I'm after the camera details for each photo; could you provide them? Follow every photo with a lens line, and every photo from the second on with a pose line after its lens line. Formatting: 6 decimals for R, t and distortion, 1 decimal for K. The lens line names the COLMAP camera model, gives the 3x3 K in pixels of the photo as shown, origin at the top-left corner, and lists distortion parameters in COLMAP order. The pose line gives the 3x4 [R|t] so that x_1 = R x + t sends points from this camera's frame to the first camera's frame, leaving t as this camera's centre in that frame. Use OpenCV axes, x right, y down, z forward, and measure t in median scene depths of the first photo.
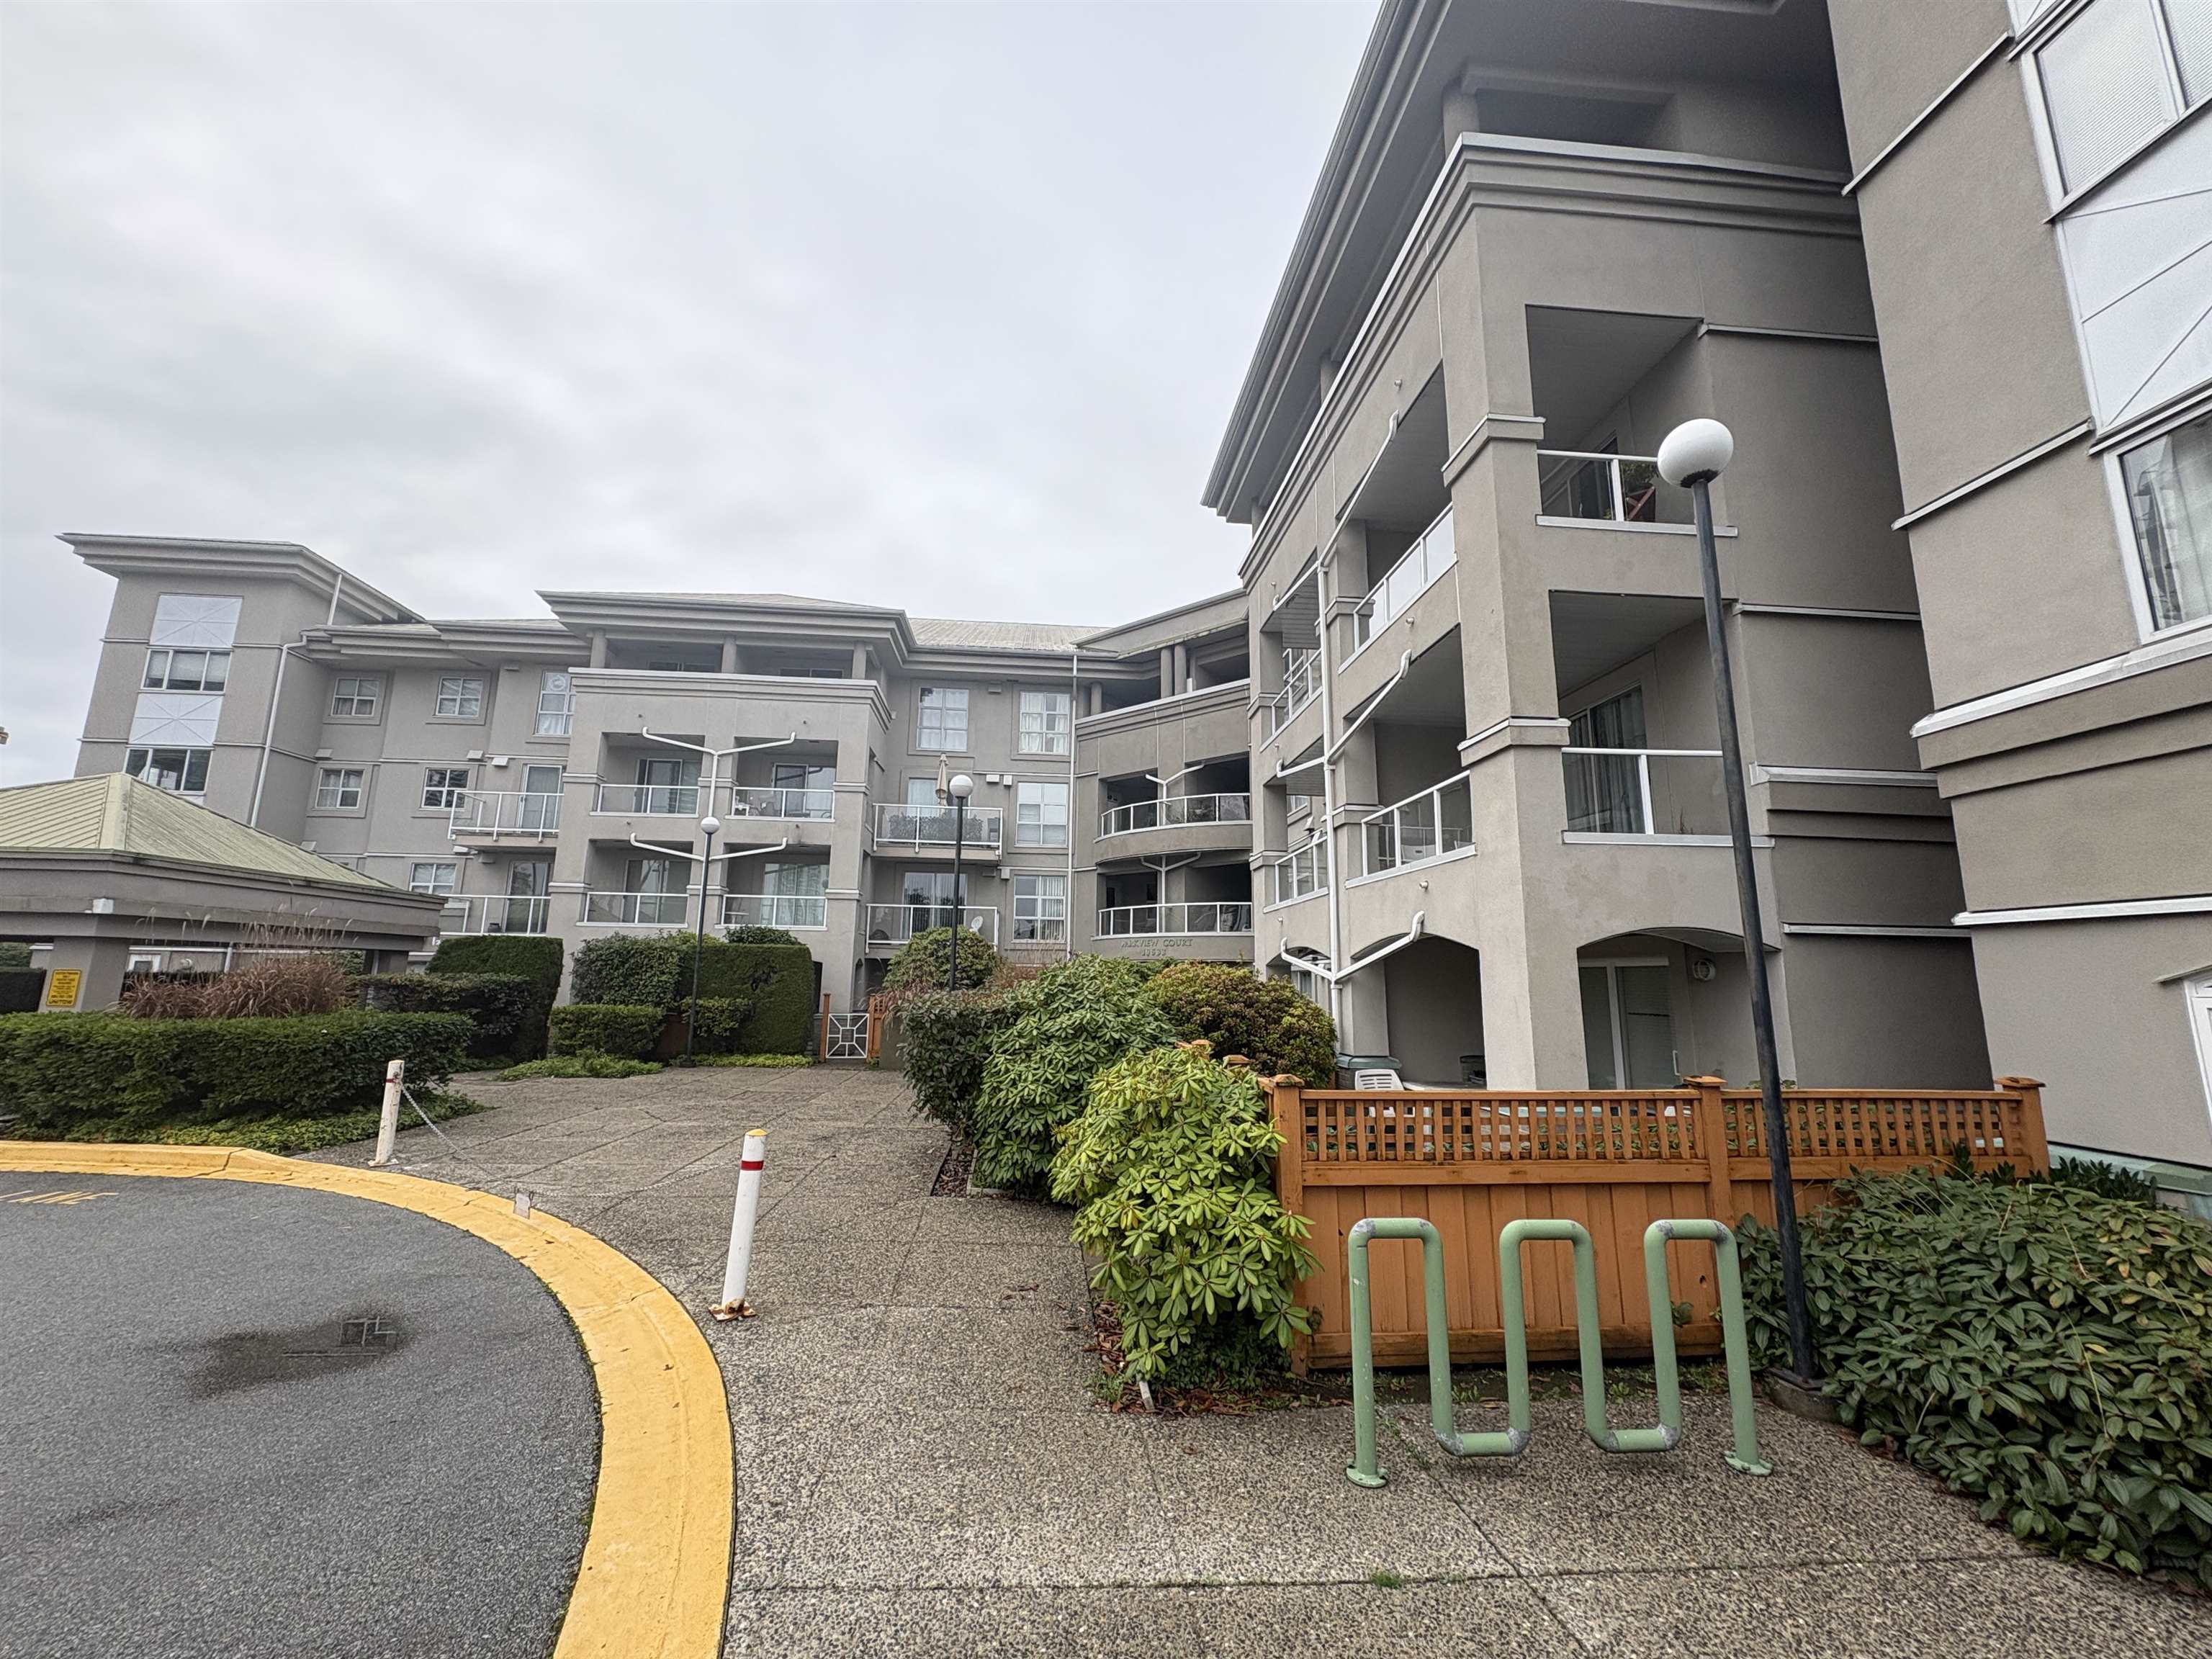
lens RADIAL K [[863.3, 0, 1106.0], [0, 863.3, 829.5], [0, 0, 1]] dist [0.001329, 0.000016]
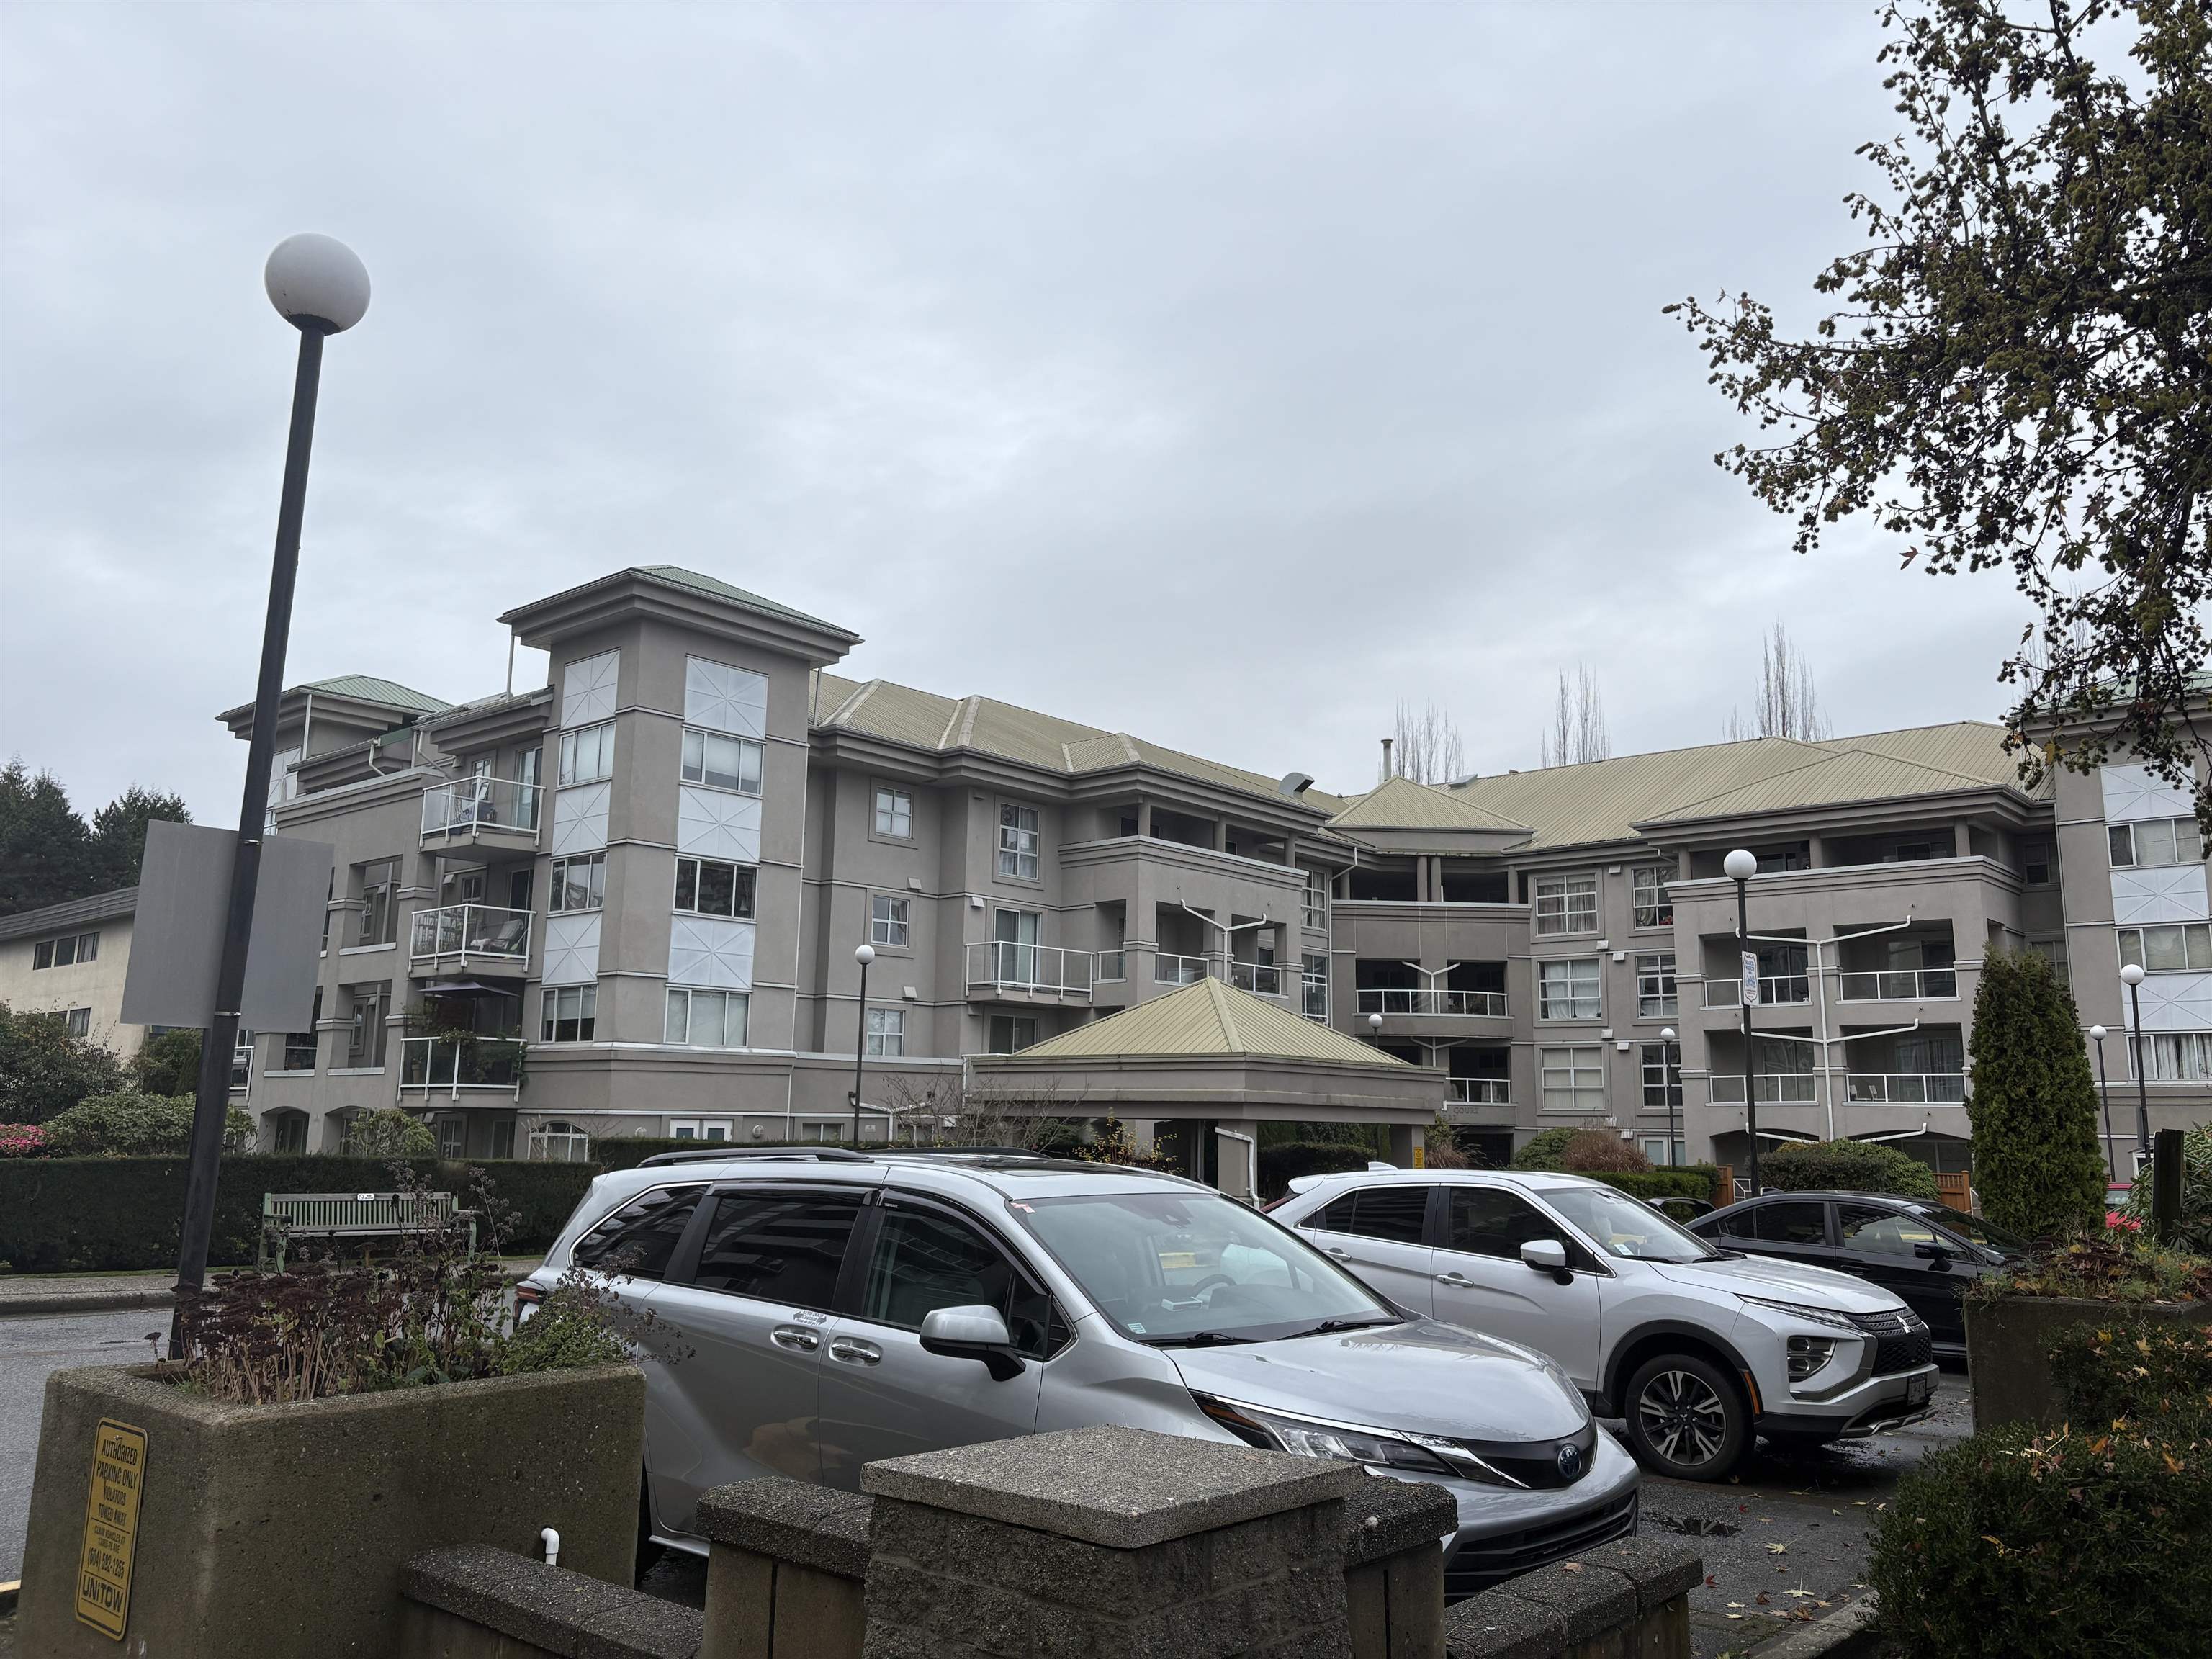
lens RADIAL K [[1655.1, 0, 1120.9], [0, 1655.1, 828.0], [0, 0, 1]] dist [0.067520, -0.070251]
pose [[0.713932, 0.121041, 0.689674, -3.108554], [-0.123550, 0.991268, -0.046076, -0.162789], [-0.689229, -0.052314, 0.722653, -0.602149]]
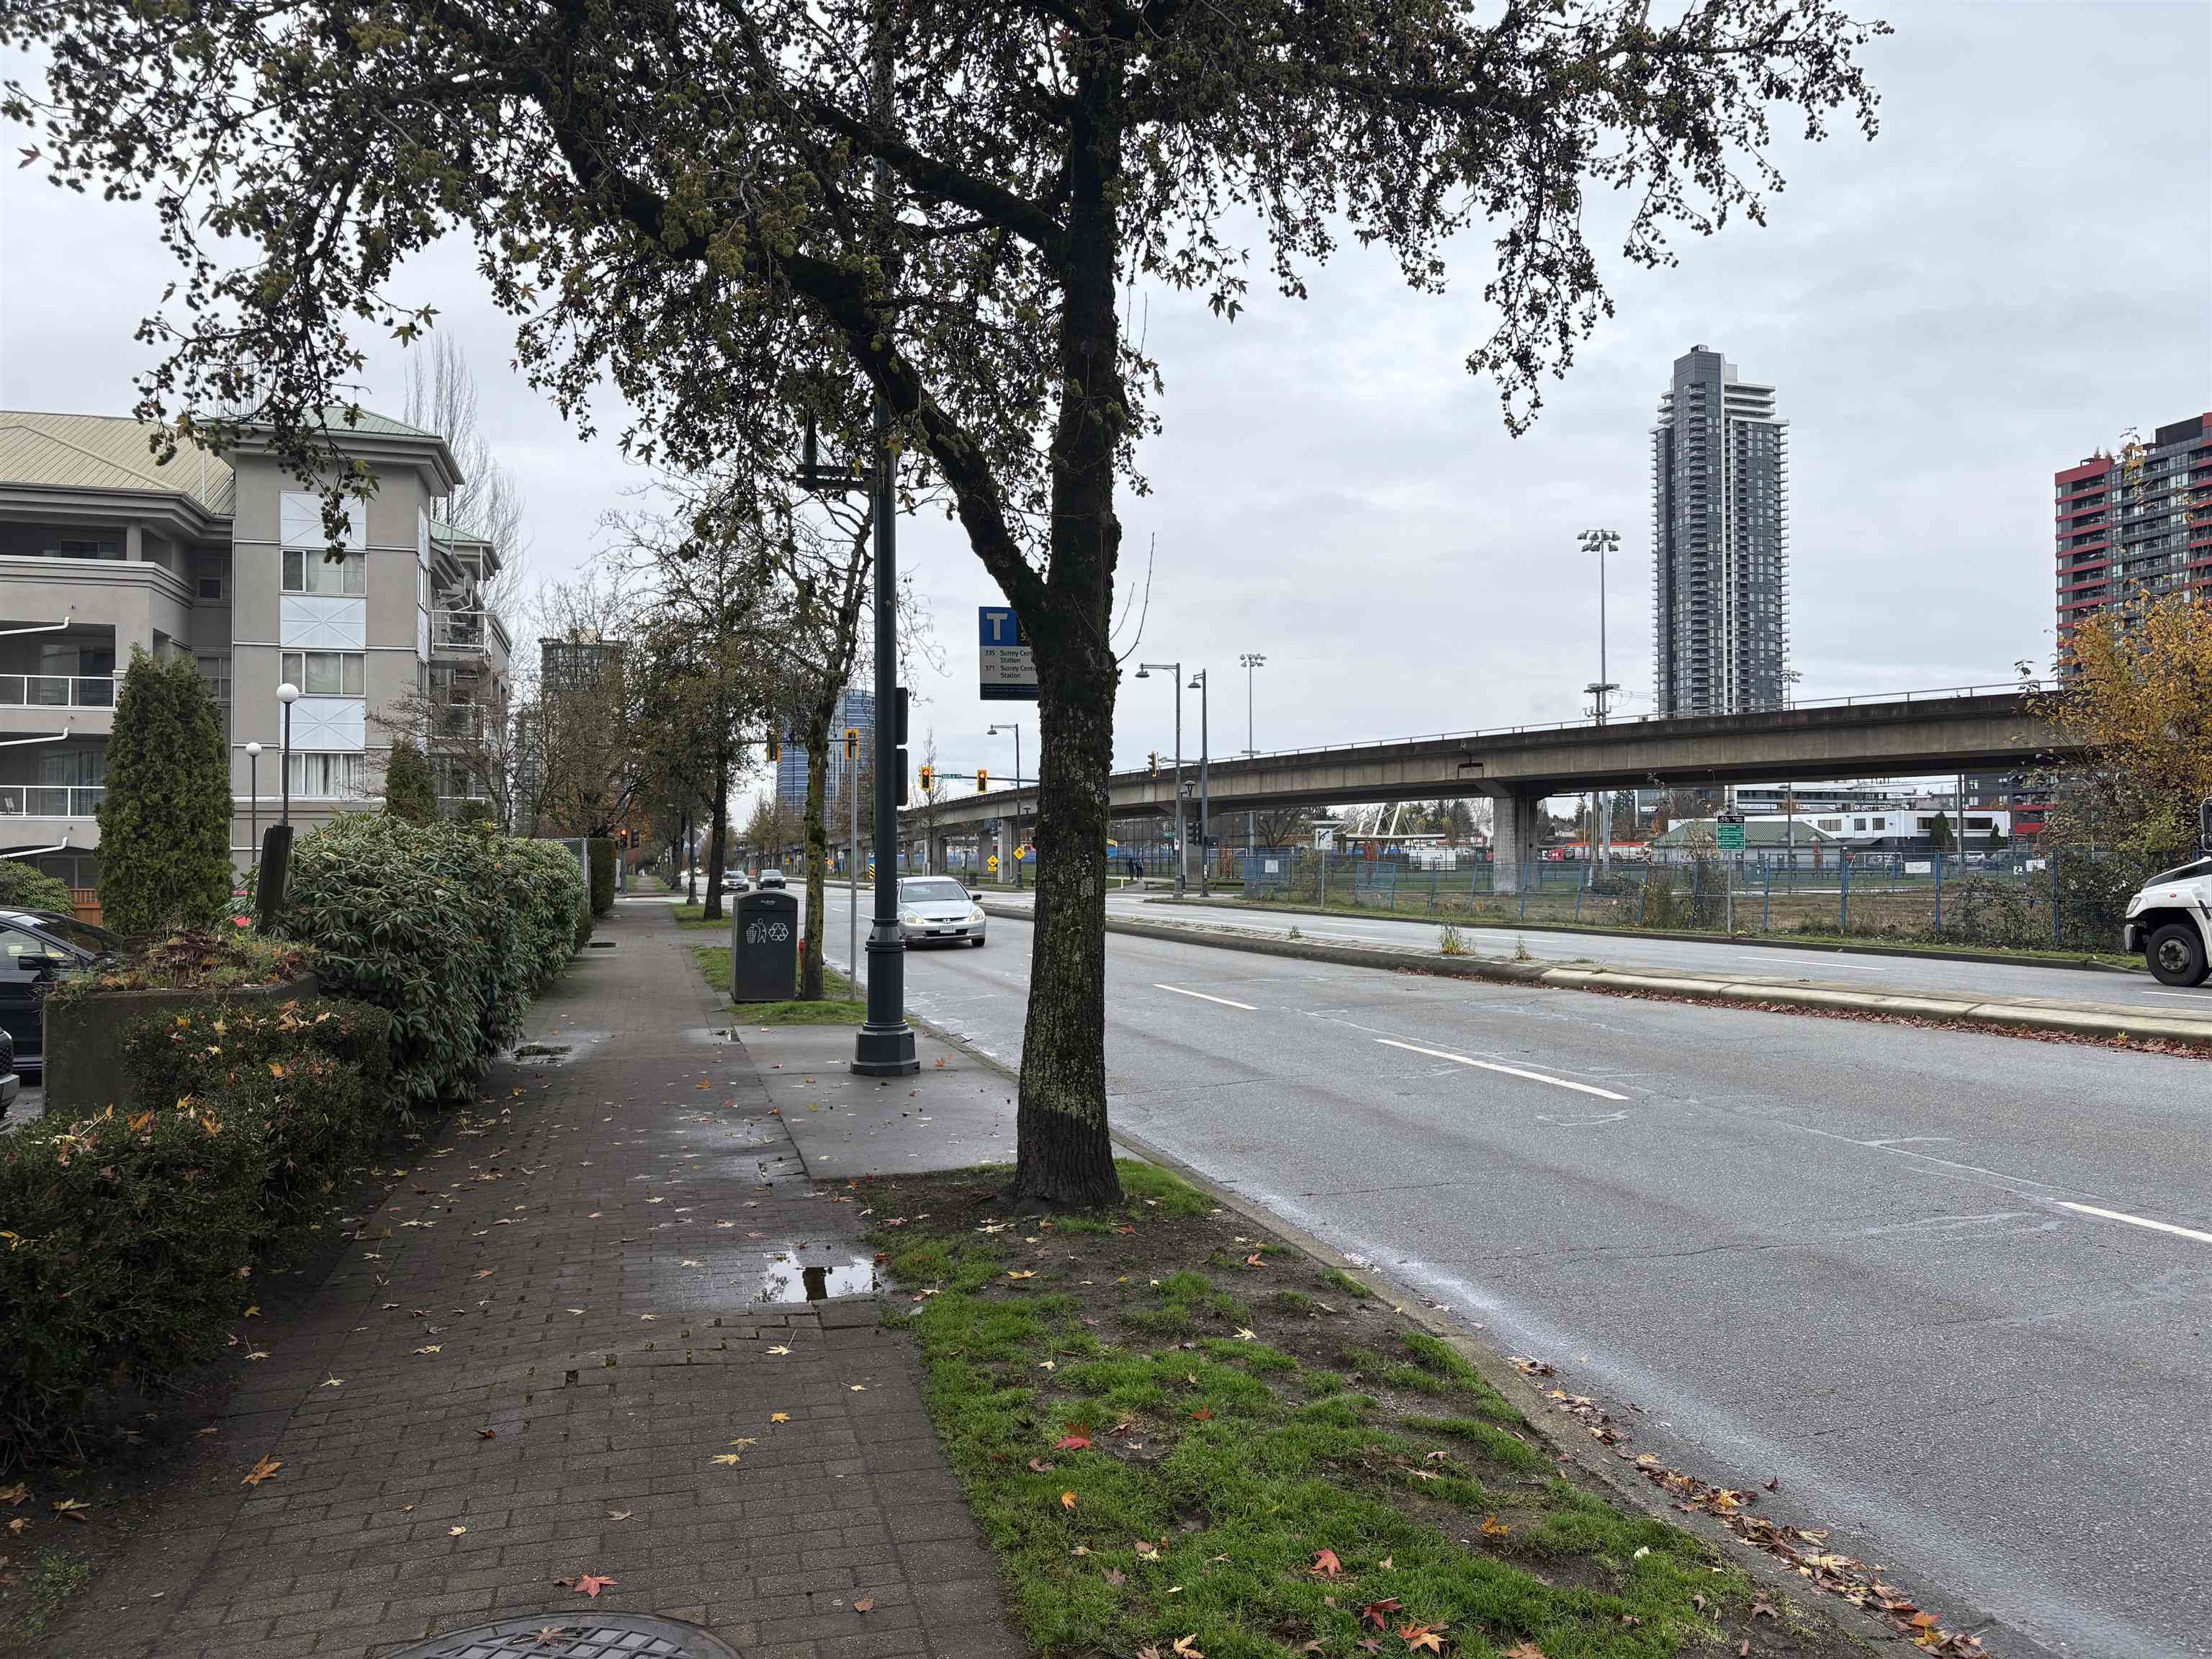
lens RADIAL K [[1655.1, 0, 1120.9], [0, 1655.1, 828.0], [0, 0, 1]] dist [0.067520, -0.070251]
pose [[-0.200964, 0.005351, 0.979584, -3.086779], [-0.167446, 0.985080, -0.039733, -0.156542], [-0.965182, -0.172012, -0.197070, -0.611561]]
